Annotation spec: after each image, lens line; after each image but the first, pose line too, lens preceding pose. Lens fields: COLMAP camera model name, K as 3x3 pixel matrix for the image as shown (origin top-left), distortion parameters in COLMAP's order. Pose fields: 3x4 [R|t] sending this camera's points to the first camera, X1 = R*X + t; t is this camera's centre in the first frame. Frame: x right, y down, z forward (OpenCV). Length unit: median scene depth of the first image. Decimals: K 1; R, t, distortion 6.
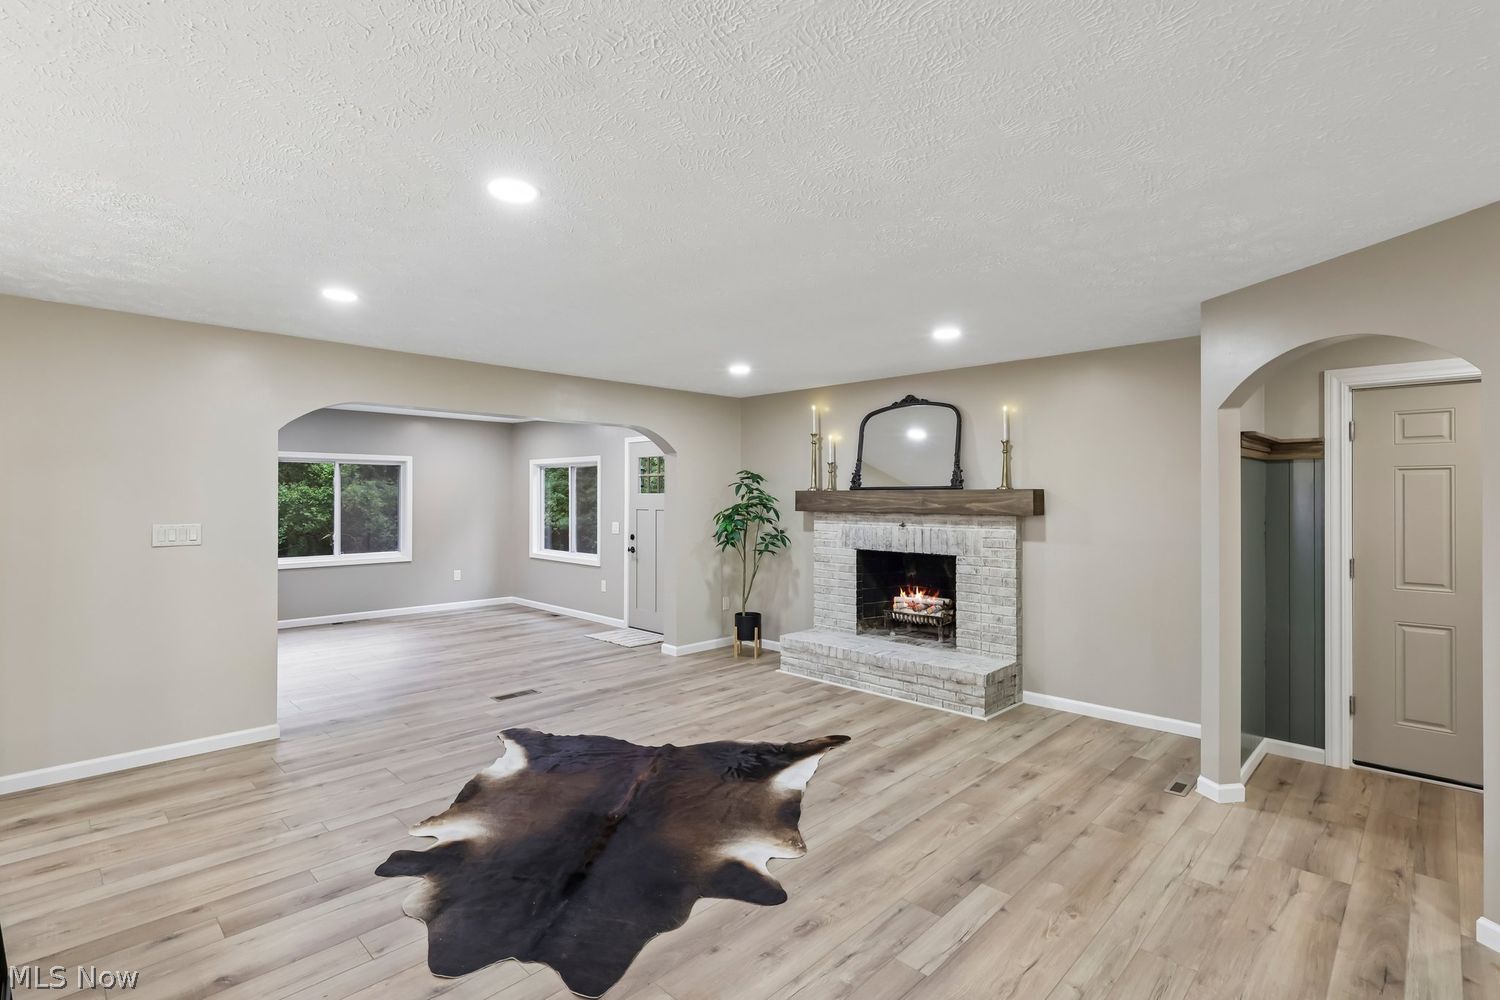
lens RADIAL K [[705.6, 0, 743.4], [0, 705.6, 494.0], [0, 0, 1]] dist [-0.003260, 0.001174]
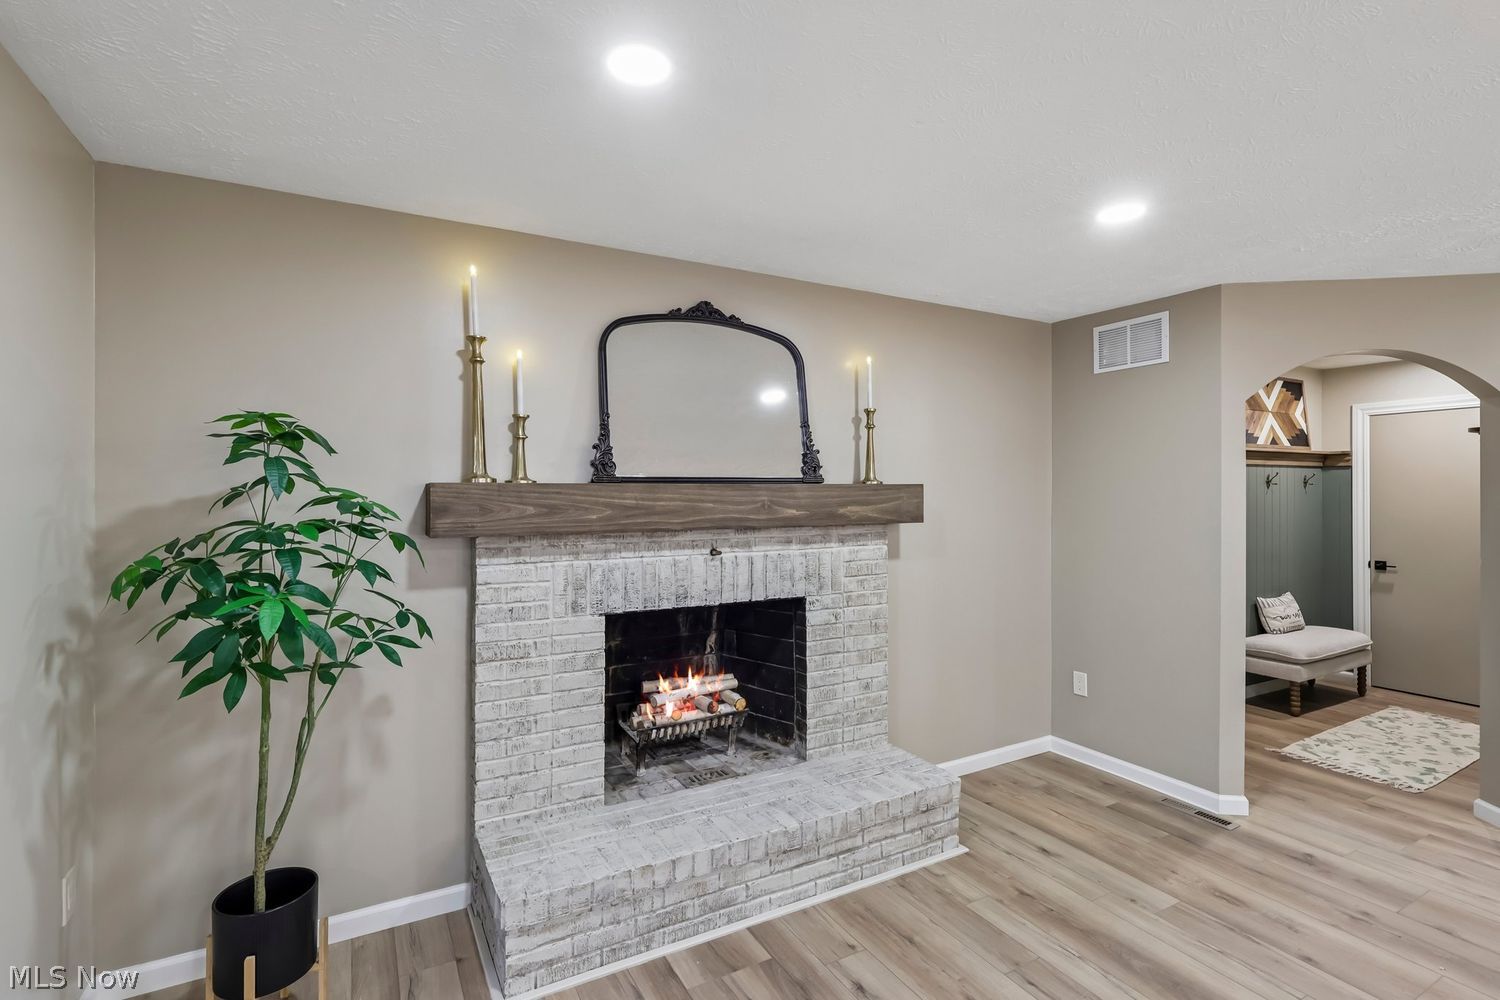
lens RADIAL K [[705.6, 0, 743.9], [0, 705.6, 493.1], [0, 0, 1]] dist [-0.003260, 0.001174]
pose [[0.285863, -0.003445, 0.958264, -0.287051], [0.000879, 0.999994, 0.003333, -0.000187], [-0.958270, -0.000110, 0.285864, 0.925778]]
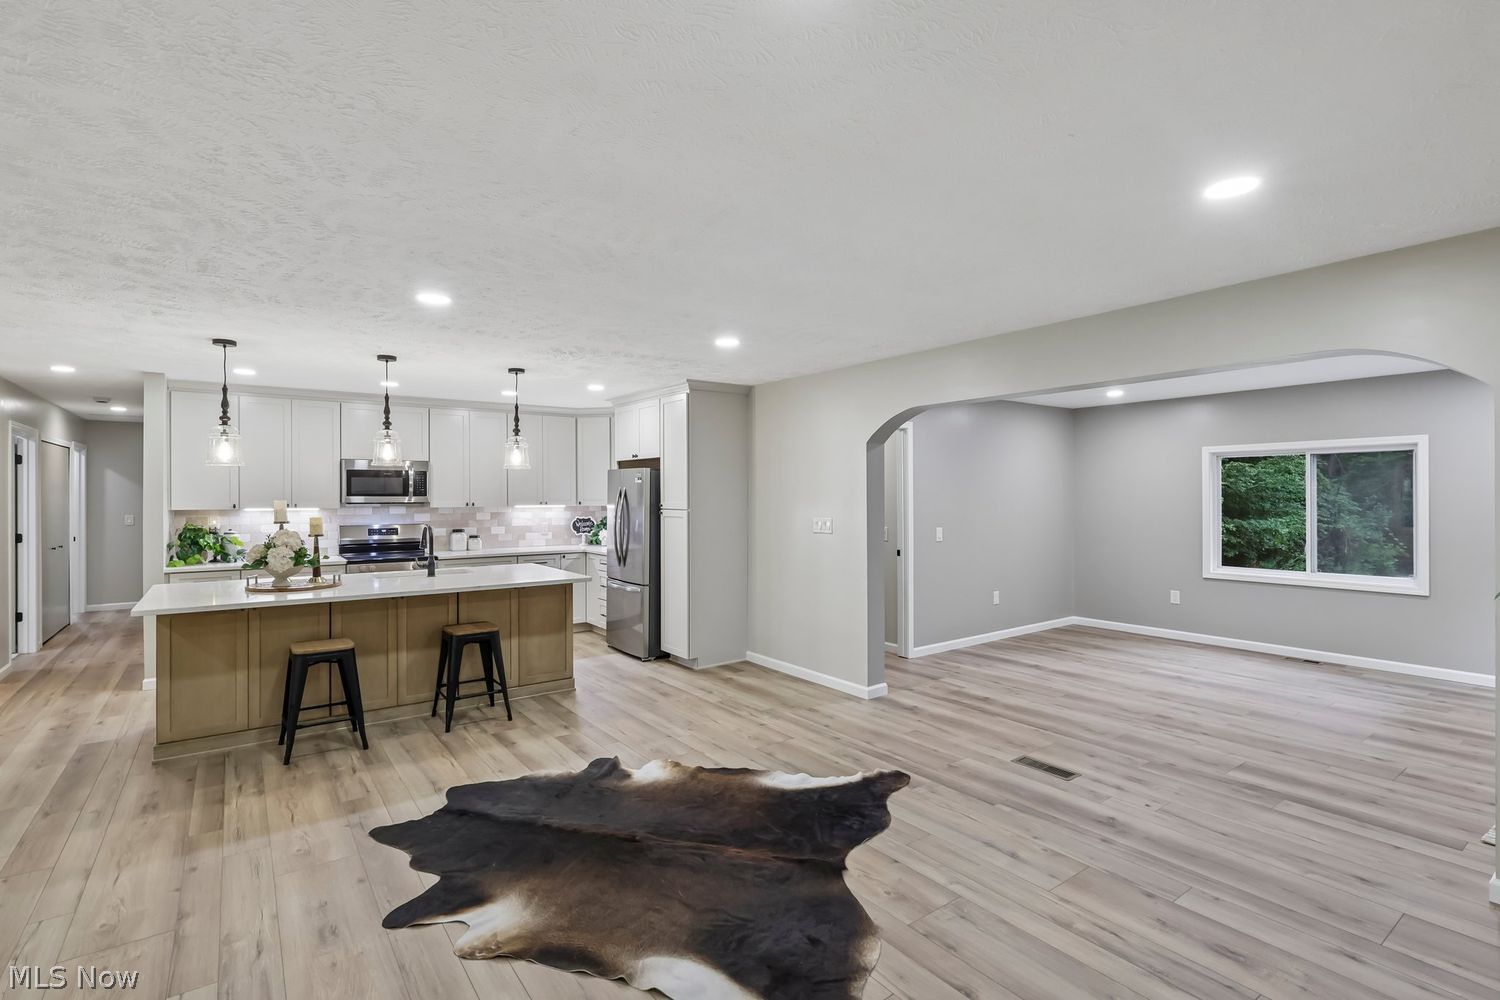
lens RADIAL K [[705.6, 0, 746.2], [0, 705.6, 494.6], [0, 0, 1]] dist [-0.003260, 0.001174]
pose [[-0.163335, -0.002876, -0.986566, 0.466716], [0.004753, 0.999982, -0.003702, 0.001545], [0.986559, -0.005293, -0.163318, 0.835347]]
